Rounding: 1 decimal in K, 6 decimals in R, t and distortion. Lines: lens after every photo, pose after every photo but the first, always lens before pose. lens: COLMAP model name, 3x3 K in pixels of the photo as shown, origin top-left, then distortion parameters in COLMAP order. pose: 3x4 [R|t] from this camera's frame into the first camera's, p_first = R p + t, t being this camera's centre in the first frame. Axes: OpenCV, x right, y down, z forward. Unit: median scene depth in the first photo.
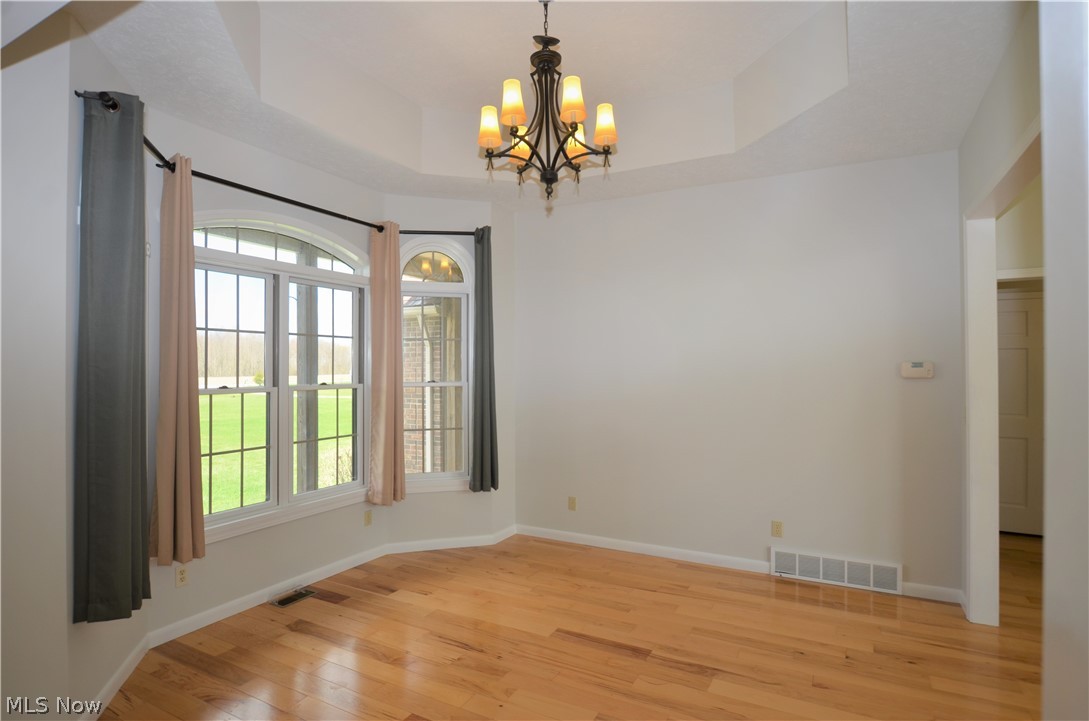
lens RADIAL K [[576.0, 0, 544.5], [0, 576.0, 360.5], [0, 0, 1]] dist [-0.024084, -0.000273]
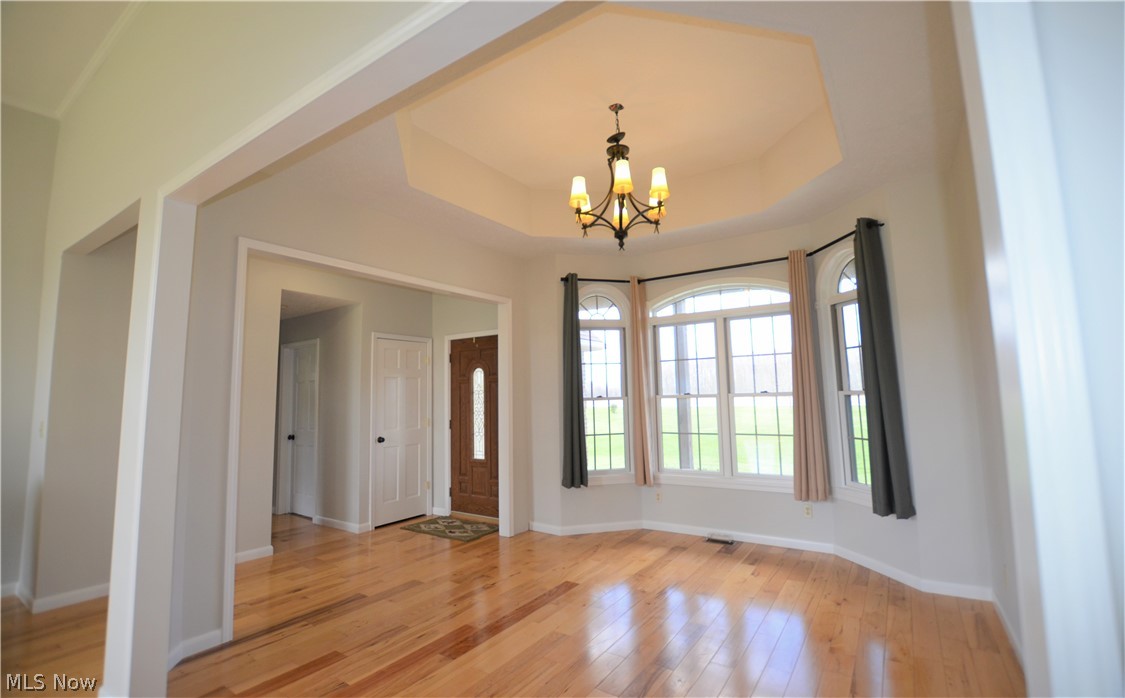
lens RADIAL K [[493.7, 0, 562.5], [0, 493.7, 349.0], [0, 0, 1]] dist [0.000318, 0.000014]
pose [[-0.102955, -0.090272, -0.990581, 0.857030], [0.038221, 0.994779, -0.094627, 0.036455], [0.993951, -0.047604, -0.098967, 0.738555]]
